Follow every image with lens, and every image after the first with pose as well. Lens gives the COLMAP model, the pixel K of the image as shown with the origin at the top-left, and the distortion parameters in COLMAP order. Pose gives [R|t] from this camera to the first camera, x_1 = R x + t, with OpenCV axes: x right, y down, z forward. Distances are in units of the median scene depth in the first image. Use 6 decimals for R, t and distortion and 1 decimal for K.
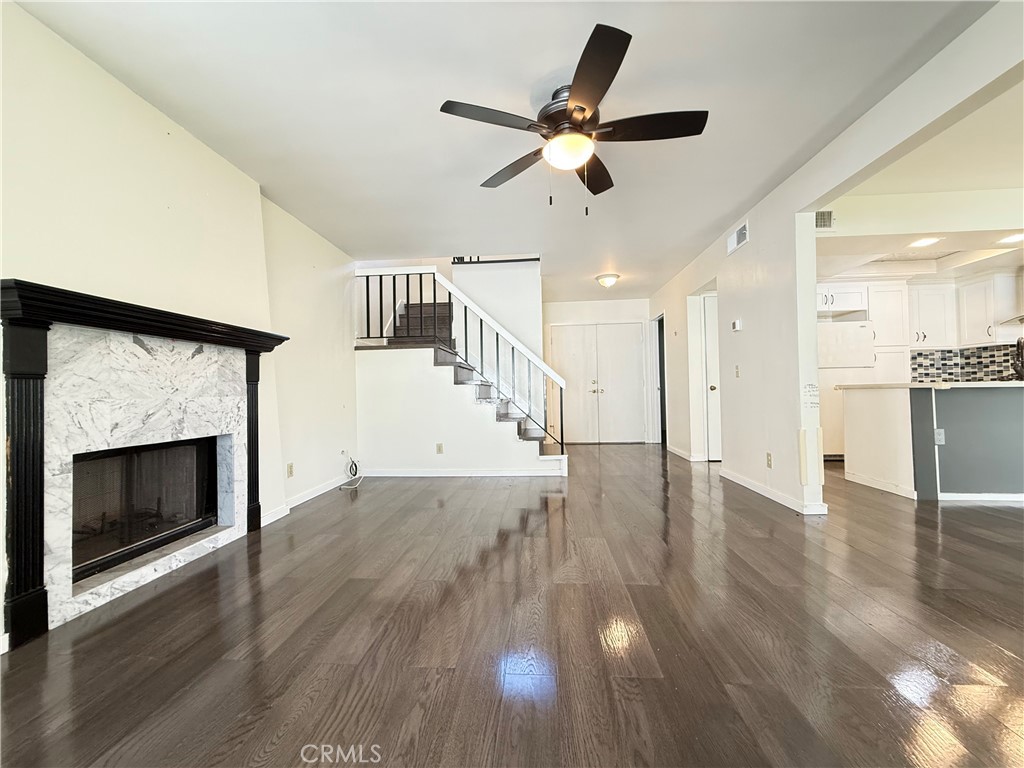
lens RADIAL K [[404.5, 0, 509.7], [0, 404.5, 387.4], [0, 0, 1]] dist [-0.003025, 0.000105]
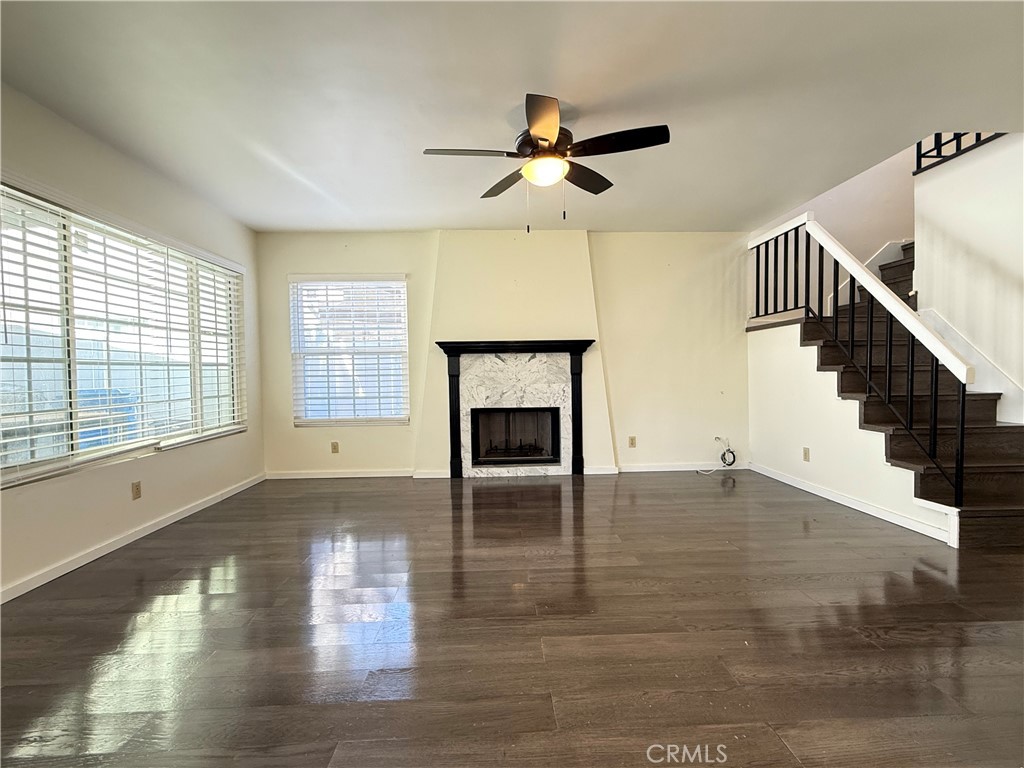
lens RADIAL K [[494.7, 0, 515.2], [0, 494.7, 388.4], [0, 0, 1]] dist [0.002687, 0.000760]
pose [[0.123563, 0.049695, -0.991092, 0.666016], [0.023739, 0.998311, 0.053017, -0.035861], [0.992053, -0.030078, 0.122175, 0.334897]]
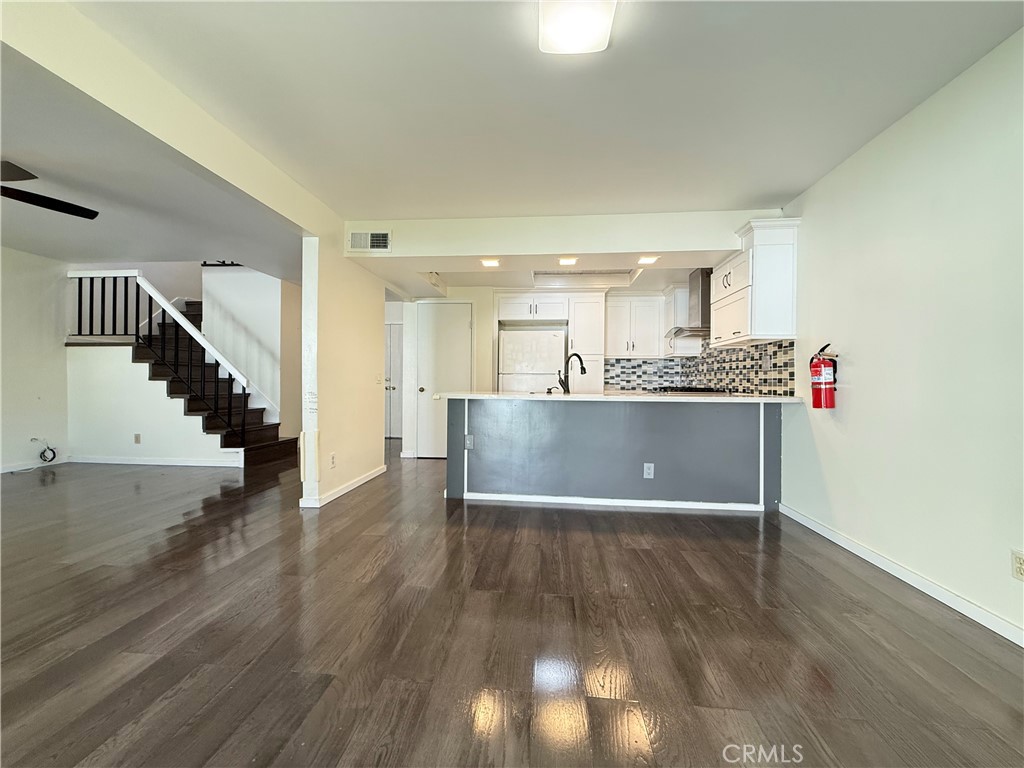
lens RADIAL K [[404.5, 0, 512.6], [0, 404.5, 383.4], [0, 0, 1]] dist [-0.003025, 0.000105]
pose [[0.999587, 0.026971, -0.009955, 0.823140], [-0.026849, 0.999565, 0.012232, -0.037634], [0.010280, -0.011960, 0.999876, -0.070937]]
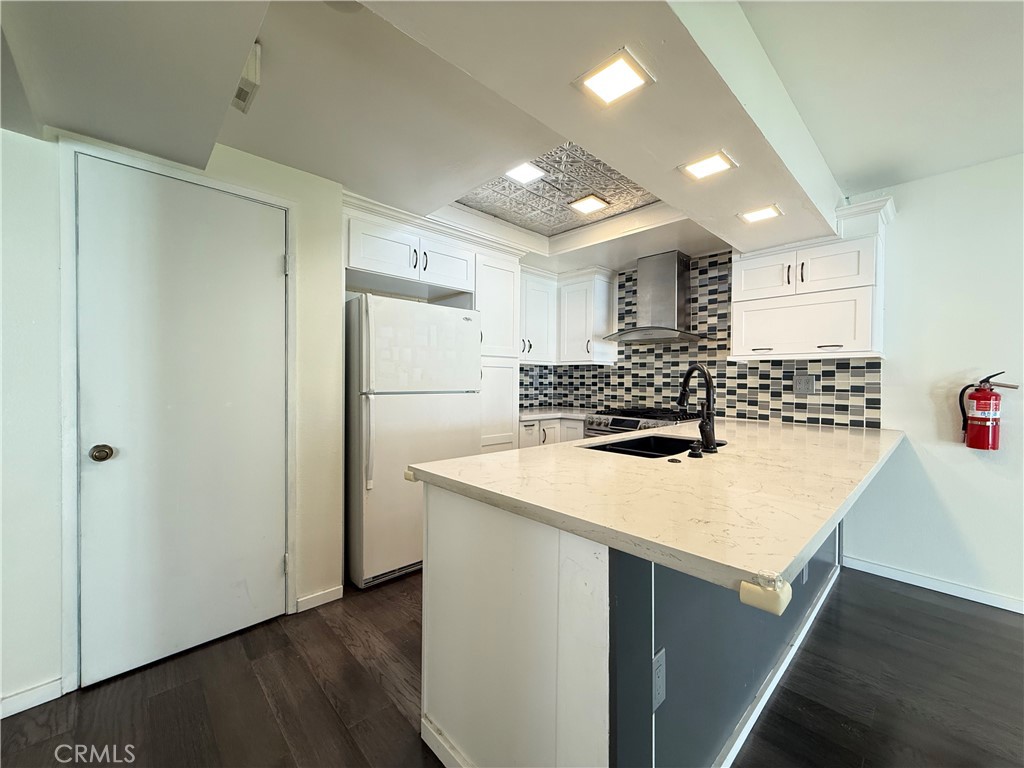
lens RADIAL K [[404.5, 0, 504.7], [0, 404.5, 385.4], [0, 0, 1]] dist [-0.003025, 0.000105]
pose [[0.674387, 0.014547, 0.738235, 0.526978], [-0.030540, 0.999500, 0.008204, -0.068803], [-0.737746, -0.028078, 0.674494, 0.616098]]
